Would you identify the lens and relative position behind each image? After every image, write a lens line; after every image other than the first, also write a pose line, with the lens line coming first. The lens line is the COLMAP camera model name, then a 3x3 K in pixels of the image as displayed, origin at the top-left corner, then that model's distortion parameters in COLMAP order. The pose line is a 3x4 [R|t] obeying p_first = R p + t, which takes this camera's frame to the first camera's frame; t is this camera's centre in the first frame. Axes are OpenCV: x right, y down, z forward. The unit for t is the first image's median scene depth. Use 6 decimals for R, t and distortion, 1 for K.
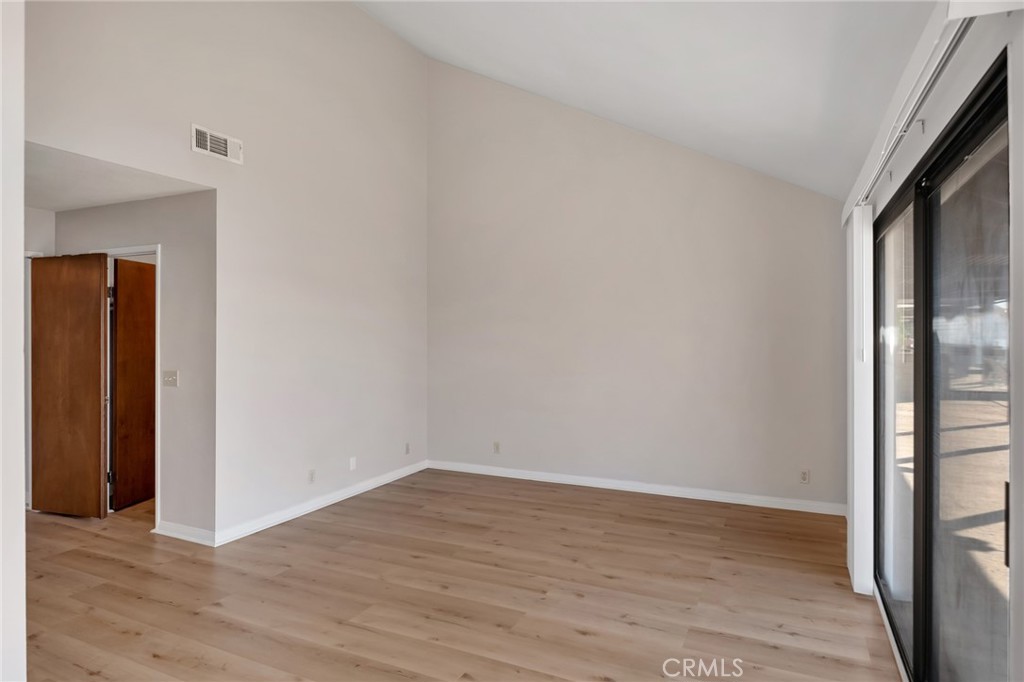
lens RADIAL K [[585.9, 0, 512.5], [0, 585.9, 320.5], [0, 0, 1]] dist [-0.001761, 0.000356]
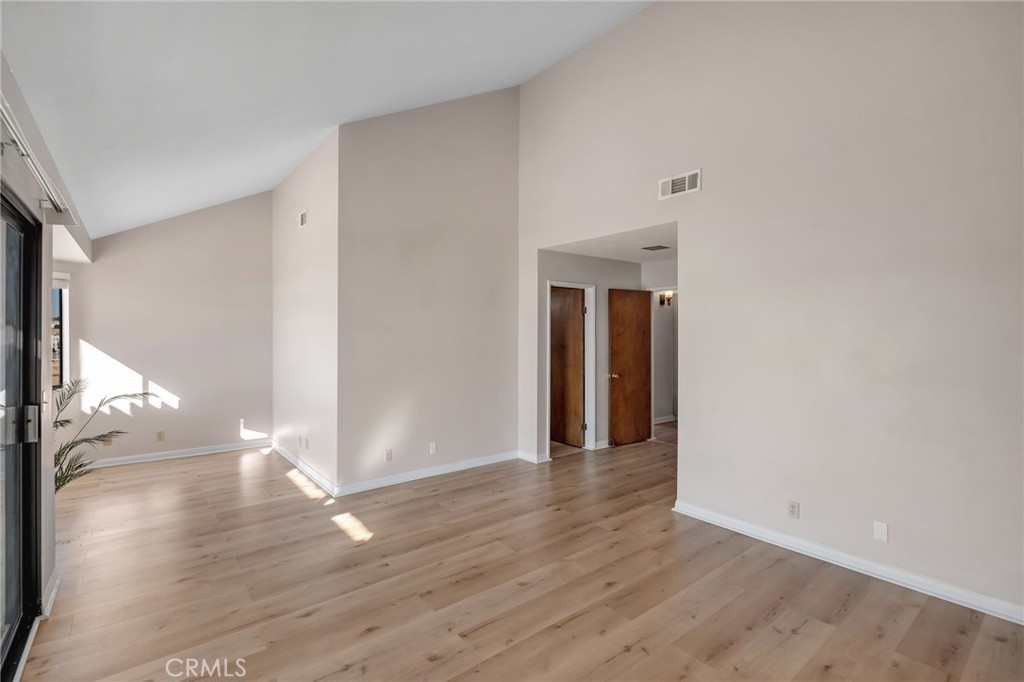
lens RADIAL K [[471.9, 0, 513.9], [0, 471.9, 330.4], [0, 0, 1]] dist [-0.001656, -0.000312]
pose [[-0.433729, -0.001019, -0.901043, 0.624654], [0.016586, 0.999821, -0.009114, 0.008347], [0.900891, -0.018898, -0.433634, 1.302358]]
